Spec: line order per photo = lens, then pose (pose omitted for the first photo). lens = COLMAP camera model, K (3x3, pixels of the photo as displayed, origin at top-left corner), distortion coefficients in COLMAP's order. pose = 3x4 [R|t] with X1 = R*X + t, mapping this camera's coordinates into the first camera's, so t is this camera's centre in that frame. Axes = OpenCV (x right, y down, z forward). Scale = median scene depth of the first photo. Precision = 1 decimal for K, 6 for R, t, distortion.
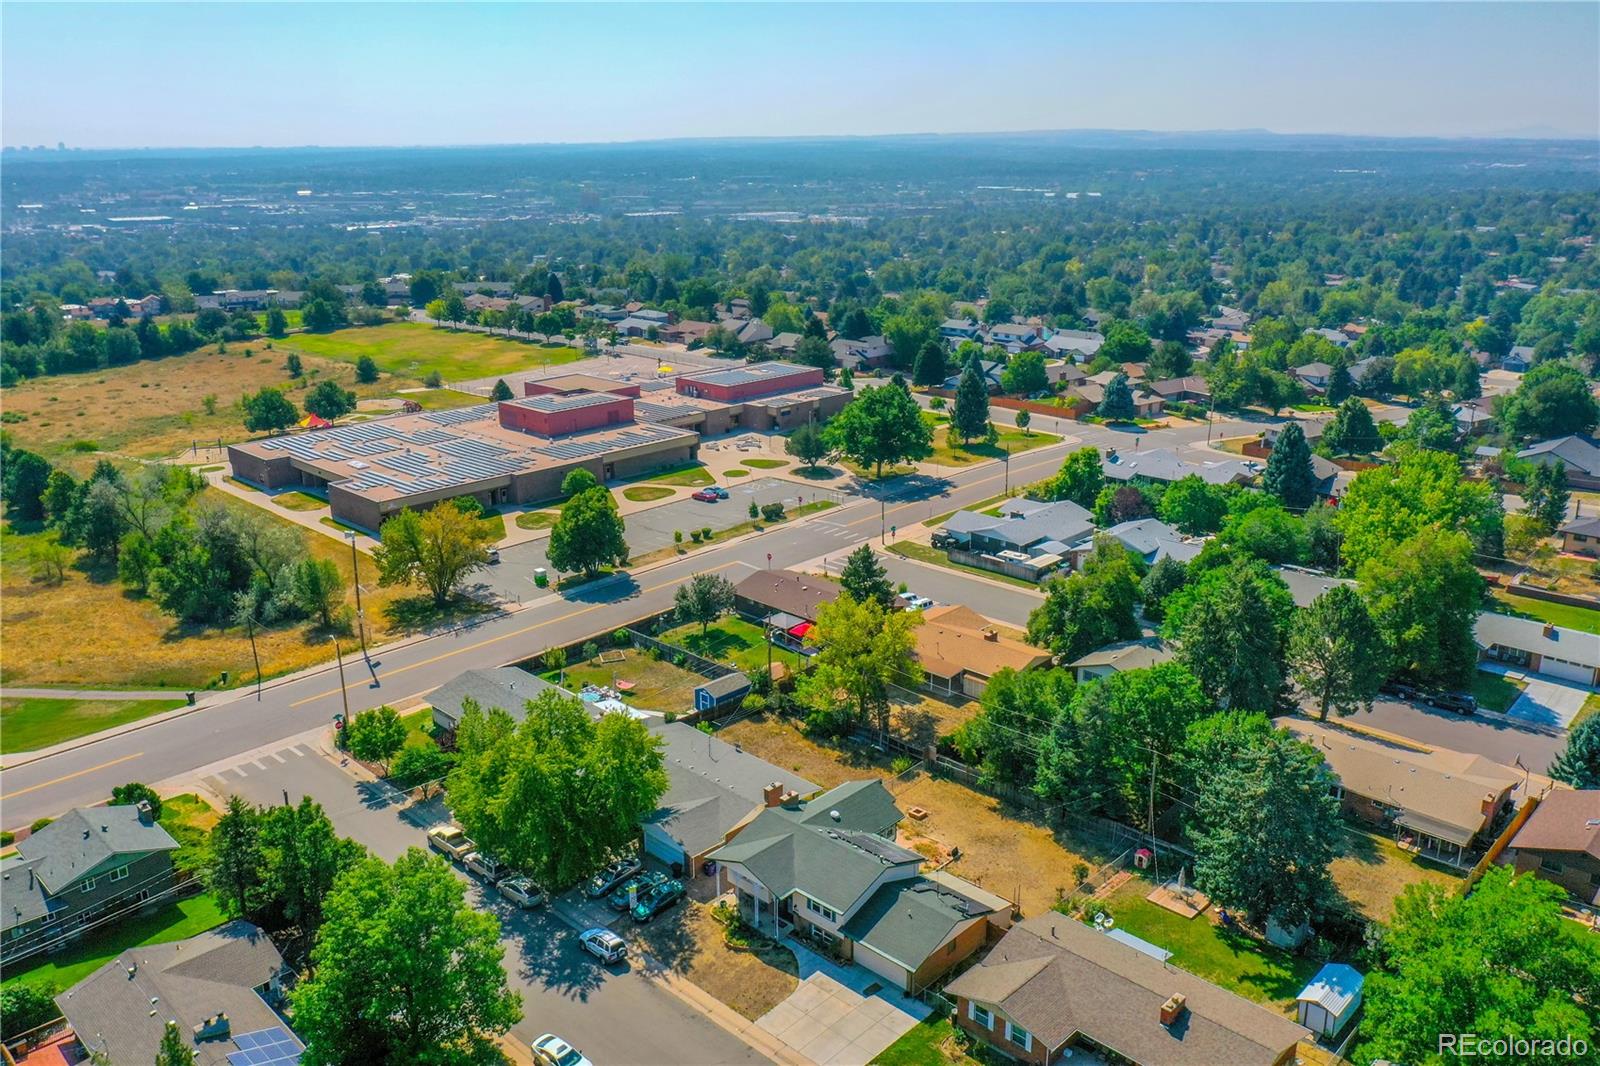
lens RADIAL K [[1234.3, 0, 807.0], [0, 1234.3, 531.8], [0, 0, 1]] dist [-0.015271, 0.002179]
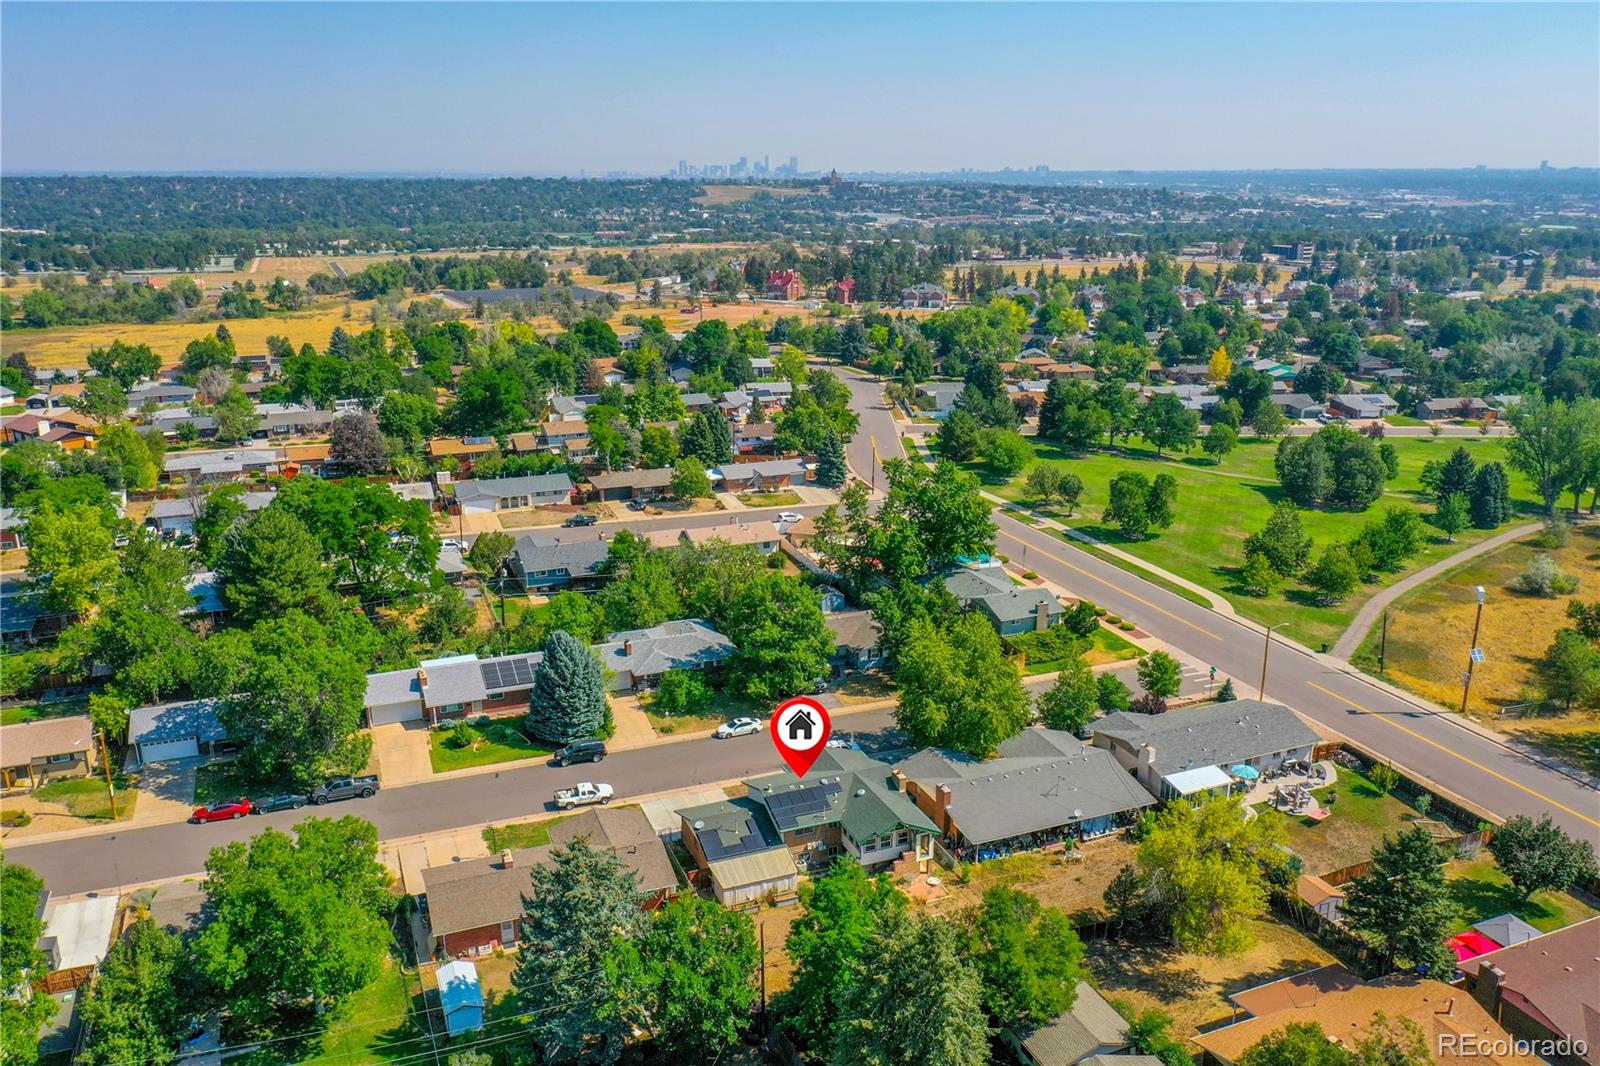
lens RADIAL K [[1234.3, 0, 807.0], [0, 1234.3, 531.8], [0, 0, 1]] dist [-0.015271, 0.002179]
pose [[-0.413015, 0.260511, -0.872670, 0.563310], [-0.255439, 0.886616, 0.385568, -0.234501], [0.874168, 0.382159, -0.299641, 0.708899]]
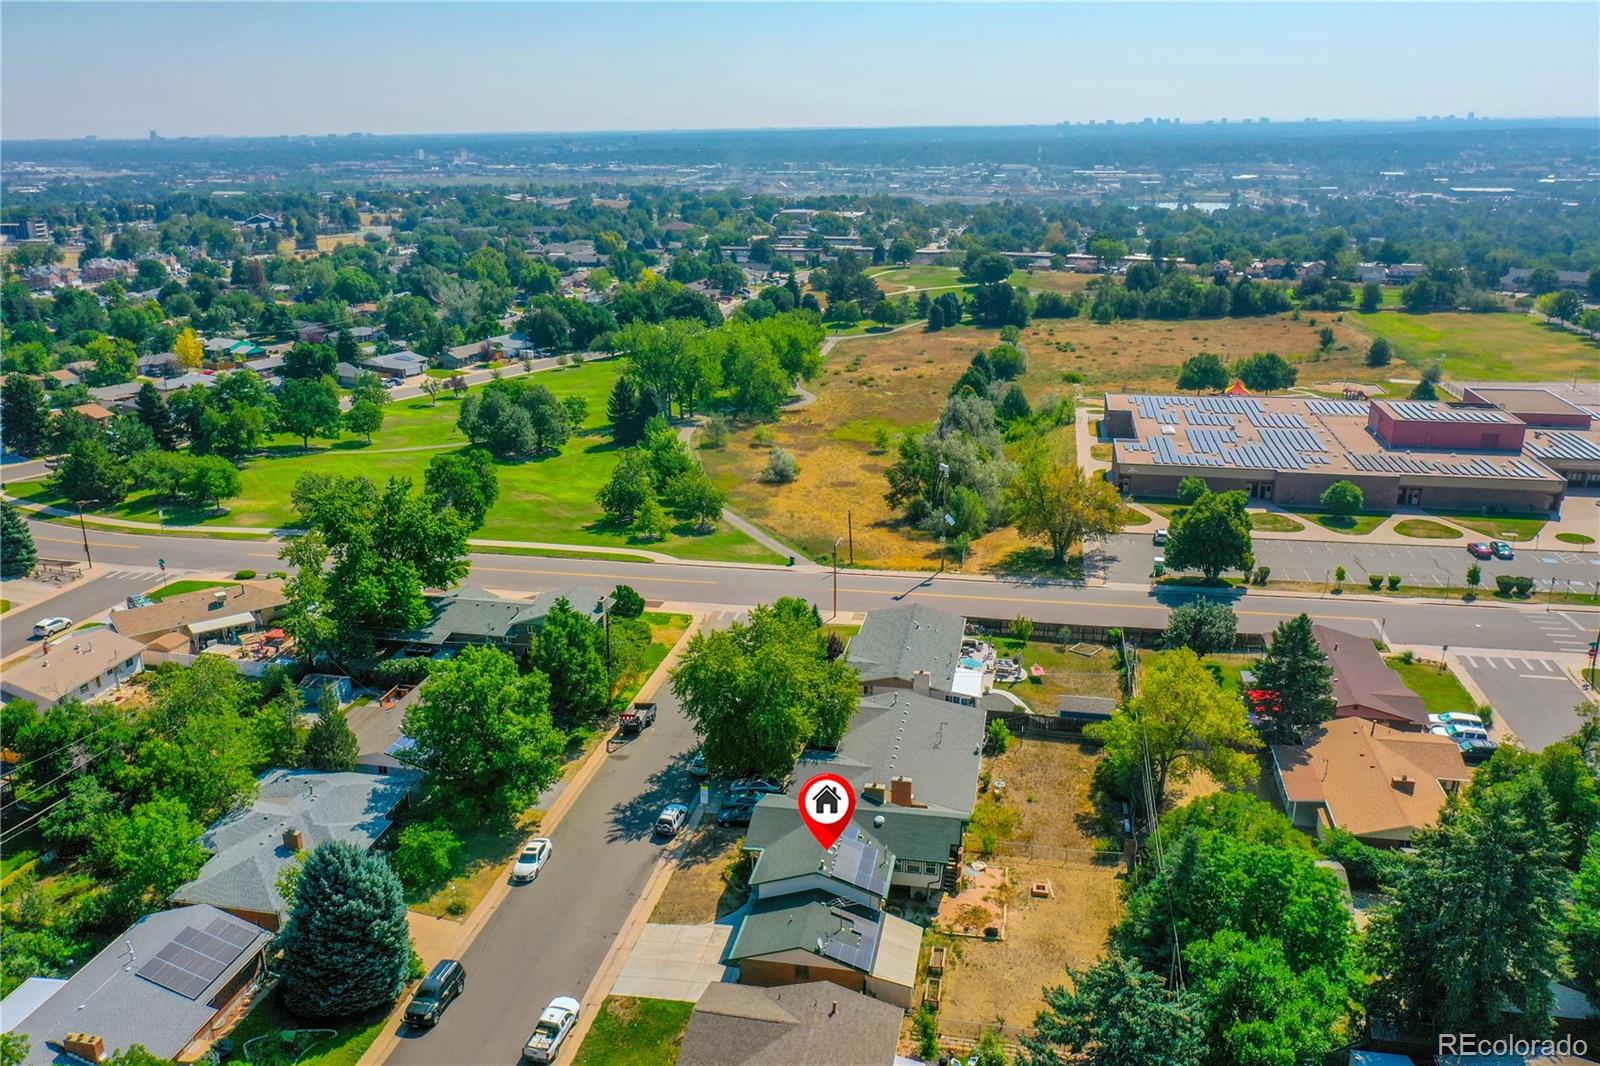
lens RADIAL K [[1234.3, 0, 807.0], [0, 1234.3, 531.8], [0, 0, 1]] dist [-0.015271, 0.002179]
pose [[0.542038, 0.258265, -0.799684, 0.416196], [-0.240111, 0.959530, 0.147138, -0.068189], [0.805321, 0.112259, 0.582113, 0.216924]]
